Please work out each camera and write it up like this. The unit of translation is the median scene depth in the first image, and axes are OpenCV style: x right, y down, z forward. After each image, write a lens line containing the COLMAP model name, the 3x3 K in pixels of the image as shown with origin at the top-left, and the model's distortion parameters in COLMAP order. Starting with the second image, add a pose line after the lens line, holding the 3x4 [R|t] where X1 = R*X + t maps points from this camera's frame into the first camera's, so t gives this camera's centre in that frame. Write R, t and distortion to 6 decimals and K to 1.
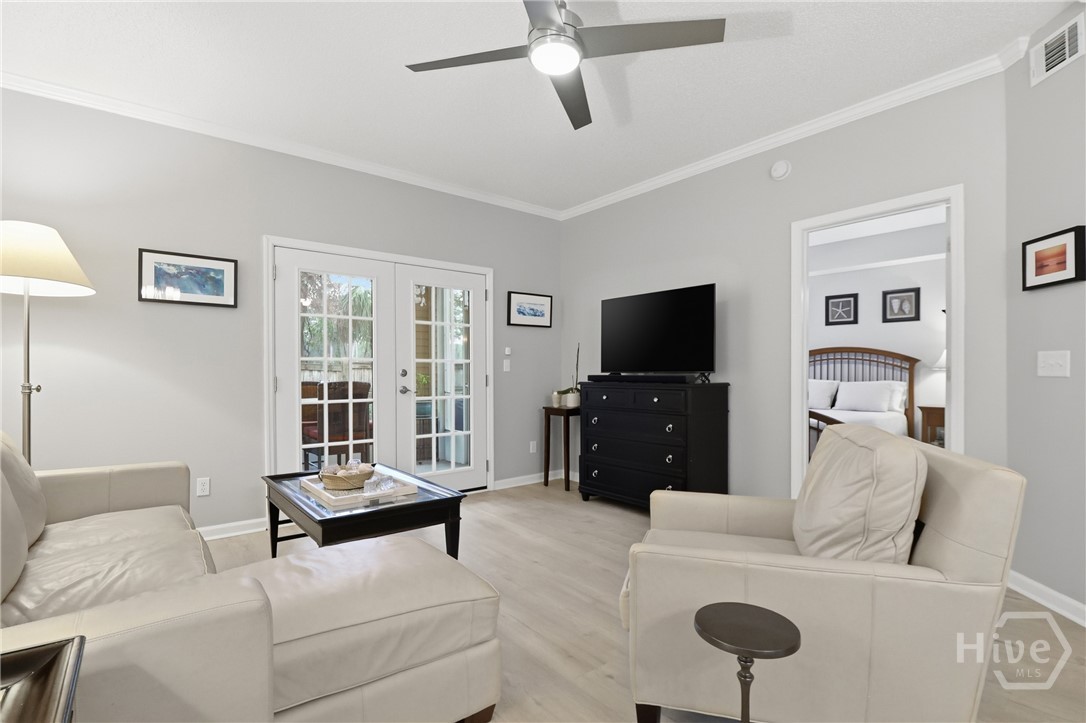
lens RADIAL K [[515.0, 0, 540.2], [0, 515.0, 370.7], [0, 0, 1]] dist [-0.000060, -0.008896]
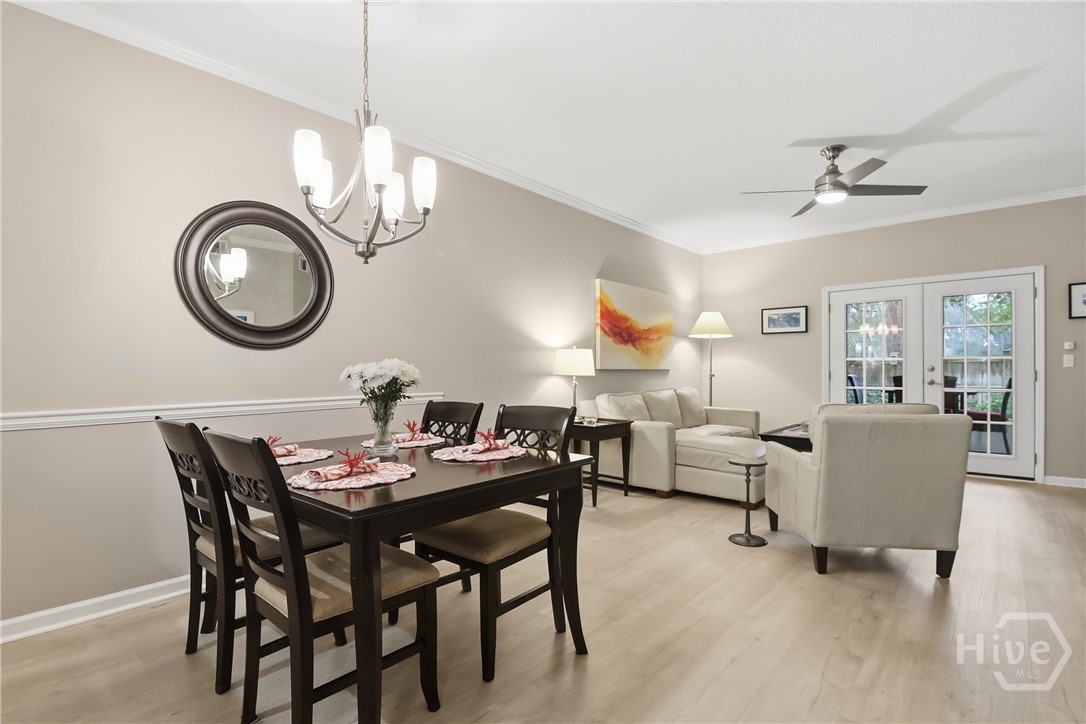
lens RADIAL K [[515.0, 0, 543.3], [0, 515.0, 365.2], [0, 0, 1]] dist [-0.000060, -0.008896]
pose [[0.159045, -0.011823, -0.987201, 0.897932], [0.007203, 0.999916, -0.010815, 0.002265], [0.987245, -0.005391, 0.159117, -0.157826]]
